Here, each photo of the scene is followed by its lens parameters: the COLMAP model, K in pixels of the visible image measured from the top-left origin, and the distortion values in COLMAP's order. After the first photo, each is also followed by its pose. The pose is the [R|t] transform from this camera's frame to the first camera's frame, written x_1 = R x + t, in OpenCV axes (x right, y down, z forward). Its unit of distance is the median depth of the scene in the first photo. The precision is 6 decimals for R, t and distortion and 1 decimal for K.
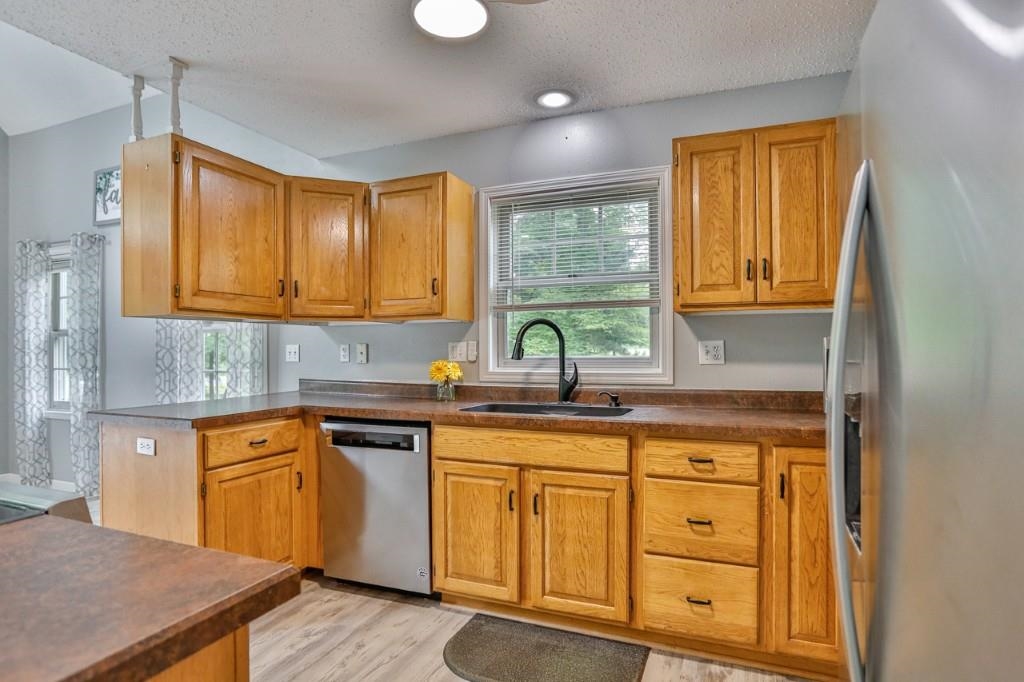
lens RADIAL K [[553.4, 0, 467.3], [0, 553.4, 347.1], [0, 0, 1]] dist [-0.054405, 0.024593]
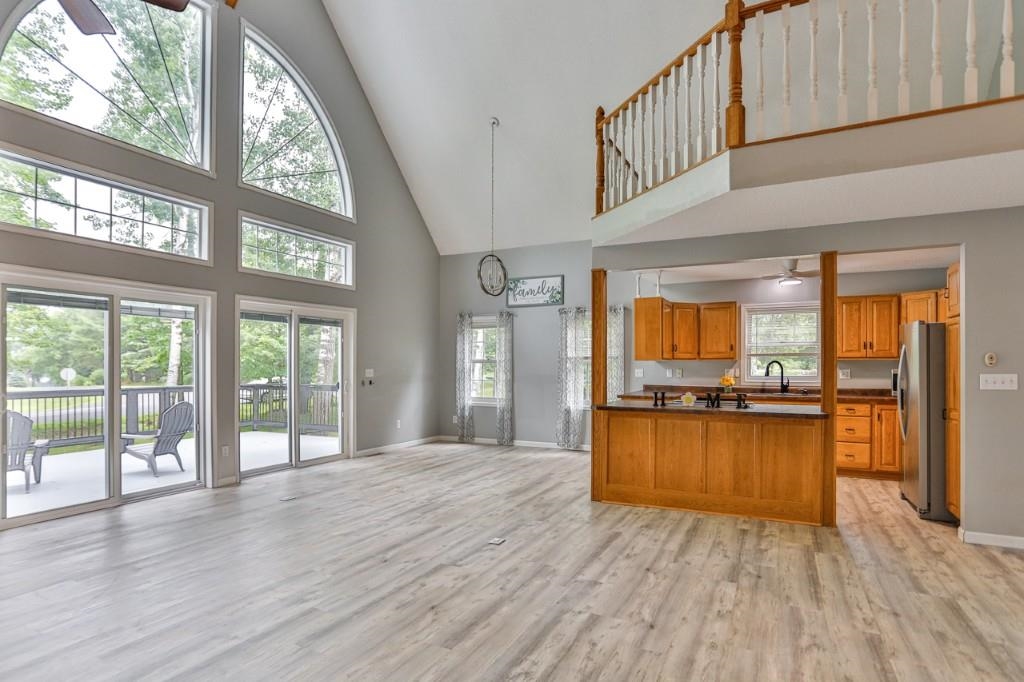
lens RADIAL K [[553.4, 0, 462.3], [0, 553.4, 356.5], [0, 0, 1]] dist [-0.054405, 0.024593]
pose [[0.994405, 0.004243, -0.105551, -1.215987], [-0.005340, 0.999935, -0.010110, -0.043889], [0.105501, 0.010617, 0.994362, -1.936310]]
